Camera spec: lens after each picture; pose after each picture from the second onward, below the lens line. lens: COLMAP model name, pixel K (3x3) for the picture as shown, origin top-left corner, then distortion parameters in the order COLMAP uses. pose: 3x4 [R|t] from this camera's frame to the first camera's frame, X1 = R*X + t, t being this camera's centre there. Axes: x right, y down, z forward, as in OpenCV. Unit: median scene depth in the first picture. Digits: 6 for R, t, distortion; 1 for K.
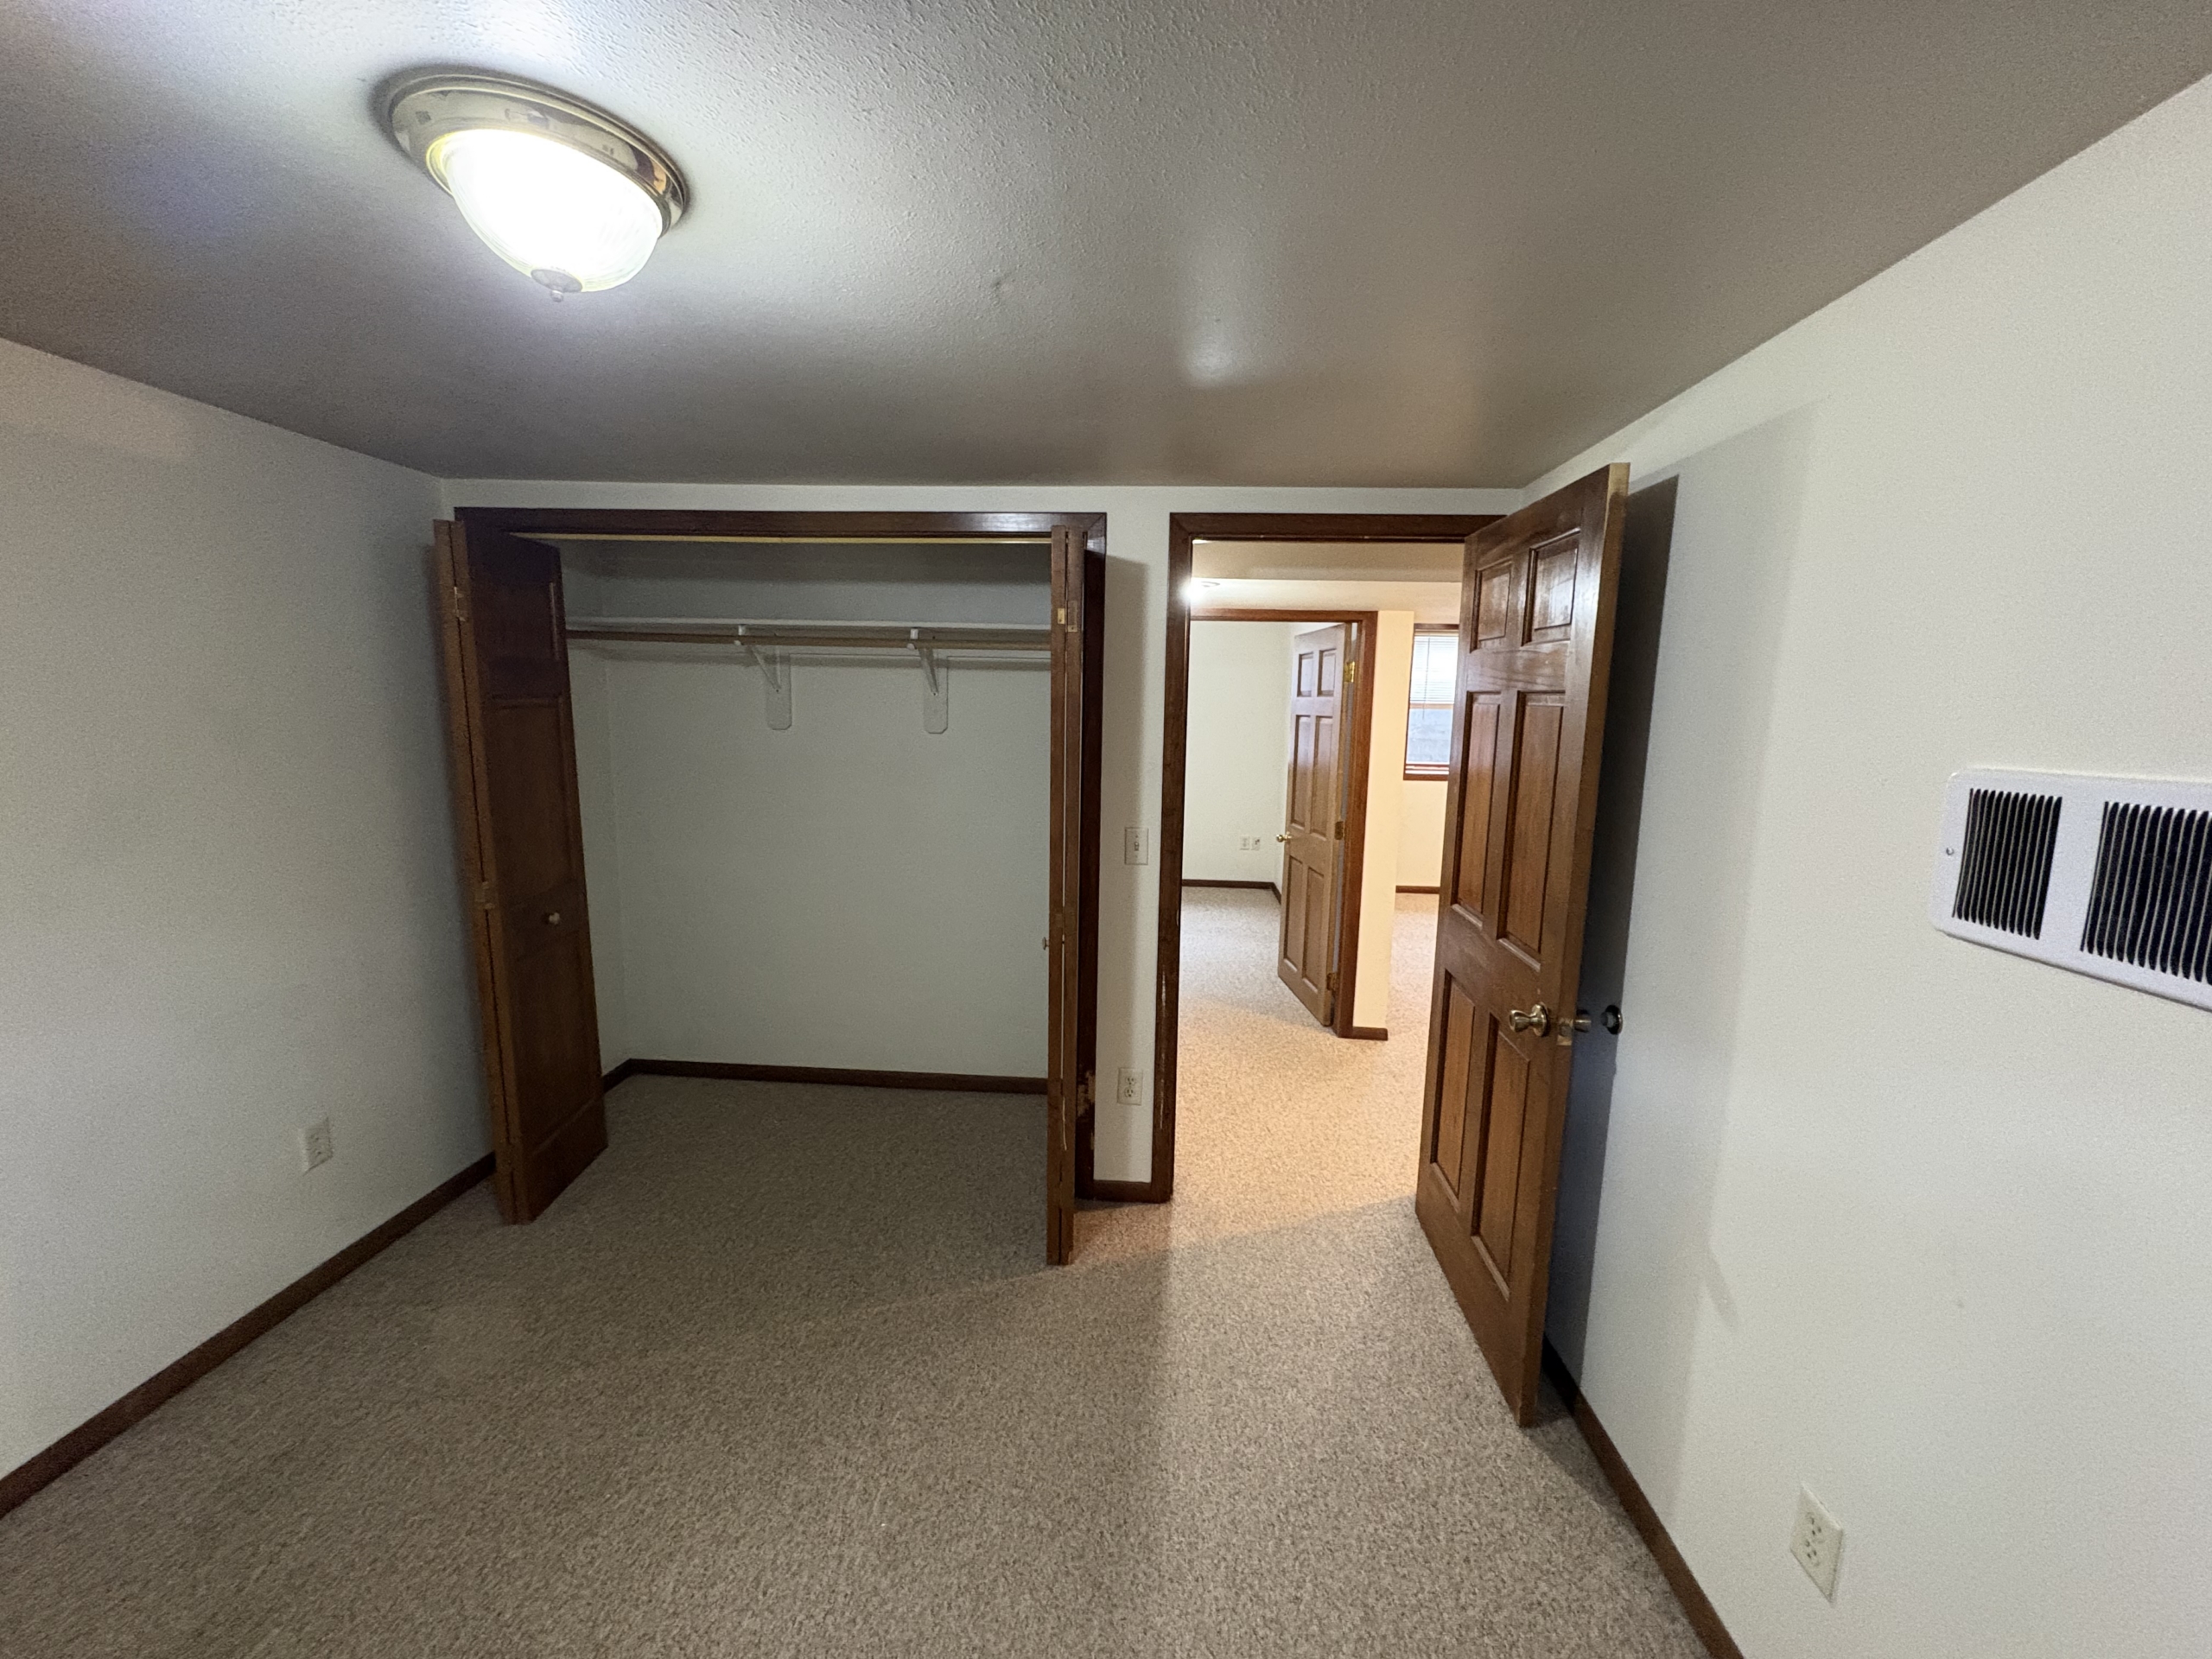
lens RADIAL K [[880.9, 0, 1103.6], [0, 880.9, 825.6], [0, 0, 1]] dist [0.000068, 0.000260]
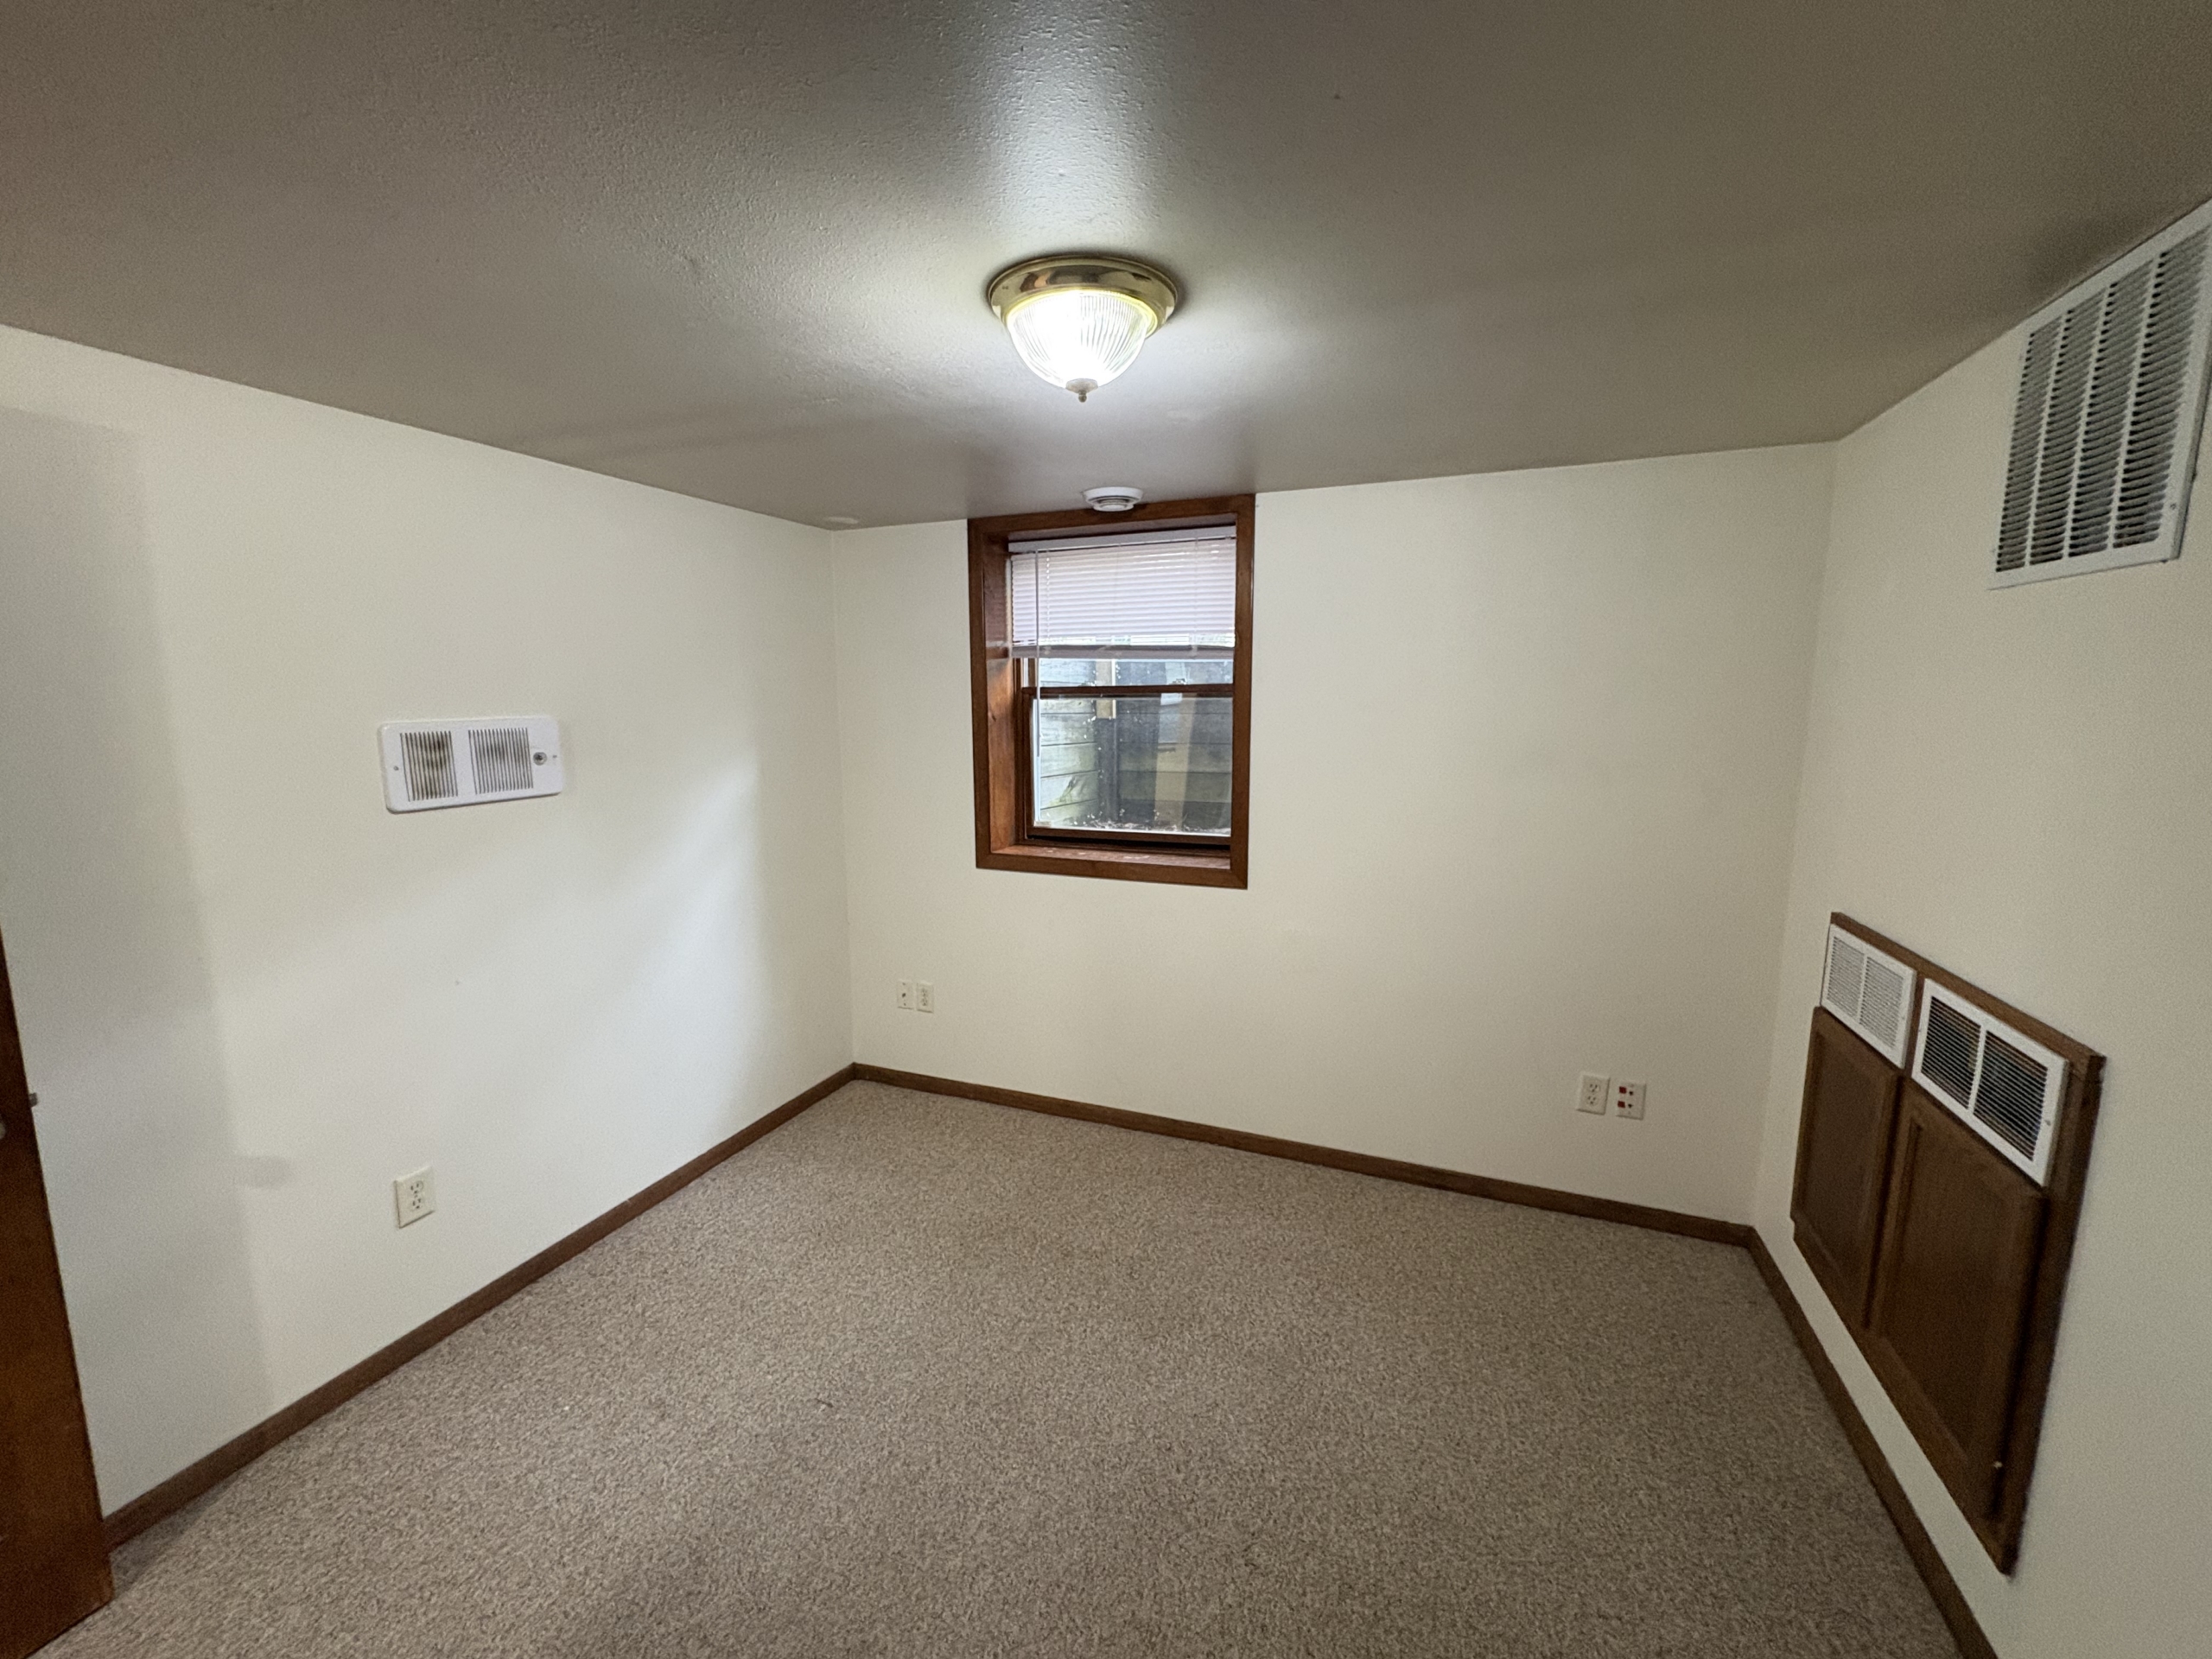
lens RADIAL K [[880.9, 0, 1103.6], [0, 880.9, 825.6], [0, 0, 1]] dist [0.000068, 0.000260]
pose [[-0.953258, -0.066032, 0.294856, -0.736915], [0.019195, 0.960625, 0.277184, -0.244717], [-0.301549, 0.269888, -0.914456, 1.640517]]
